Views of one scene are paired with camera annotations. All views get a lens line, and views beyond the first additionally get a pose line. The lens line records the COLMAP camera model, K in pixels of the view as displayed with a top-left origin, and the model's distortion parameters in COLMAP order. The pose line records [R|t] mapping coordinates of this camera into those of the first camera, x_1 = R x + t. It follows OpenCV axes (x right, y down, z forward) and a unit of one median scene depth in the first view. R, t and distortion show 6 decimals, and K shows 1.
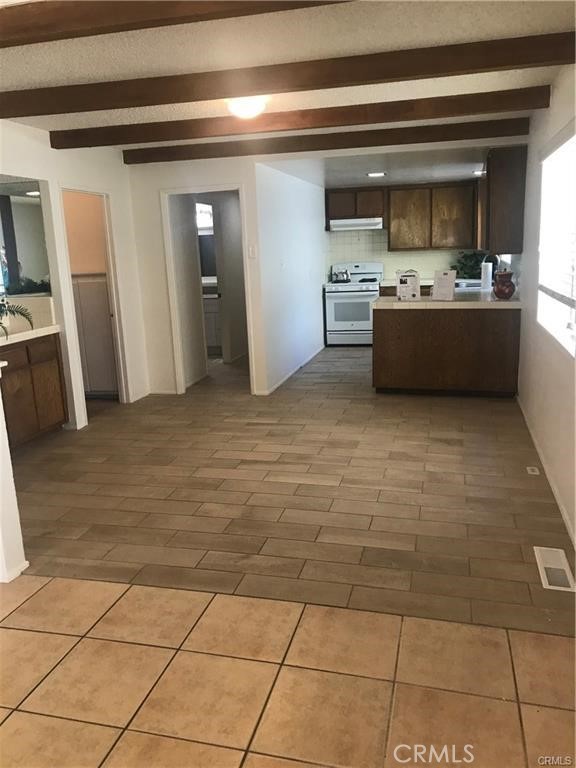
lens RADIAL K [[623.4, 0, 288.0], [0, 623.4, 384.0], [0, 0, 1]] dist [-0.001438, -0.000457]
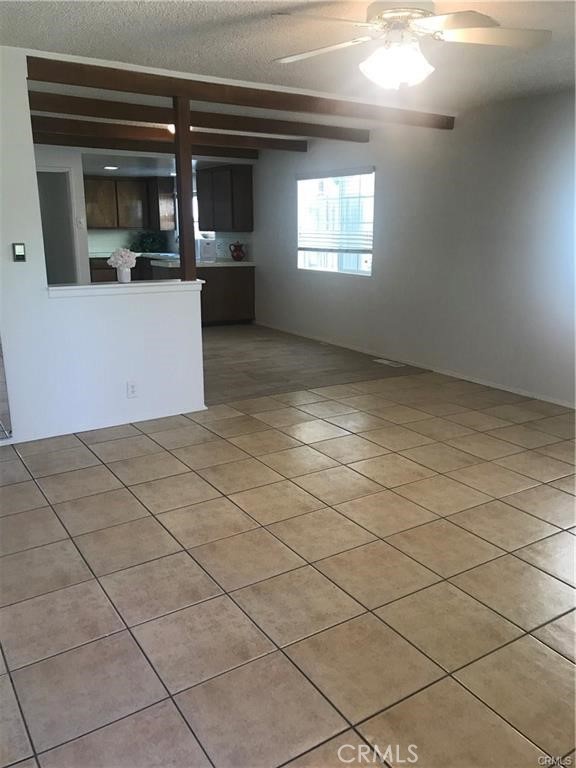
lens RADIAL K [[623.4, 0, 288.0], [0, 623.4, 384.0], [0, 0, 1]] dist [-0.001438, -0.000457]
pose [[0.671181, -0.146956, 0.726581, -0.503630], [0.135073, 0.987989, 0.075054, 0.046511], [-0.728883, 0.047767, 0.682969, -0.100579]]
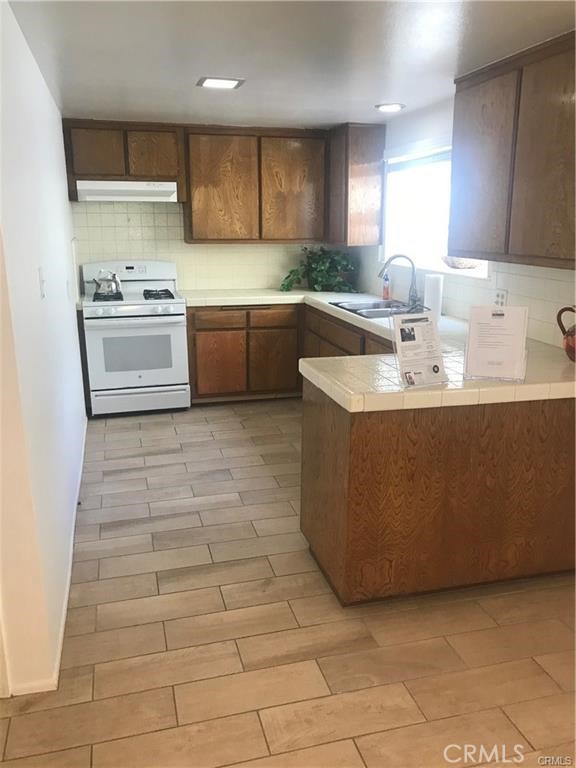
lens RADIAL K [[623.4, 0, 288.0], [0, 623.4, 384.0], [0, 0, 1]] dist [-0.001438, -0.000457]
pose [[0.866928, -0.083371, 0.491412, -0.053241], [0.070214, 0.996508, 0.045195, -0.104866], [-0.493464, -0.004677, 0.869754, 0.463725]]
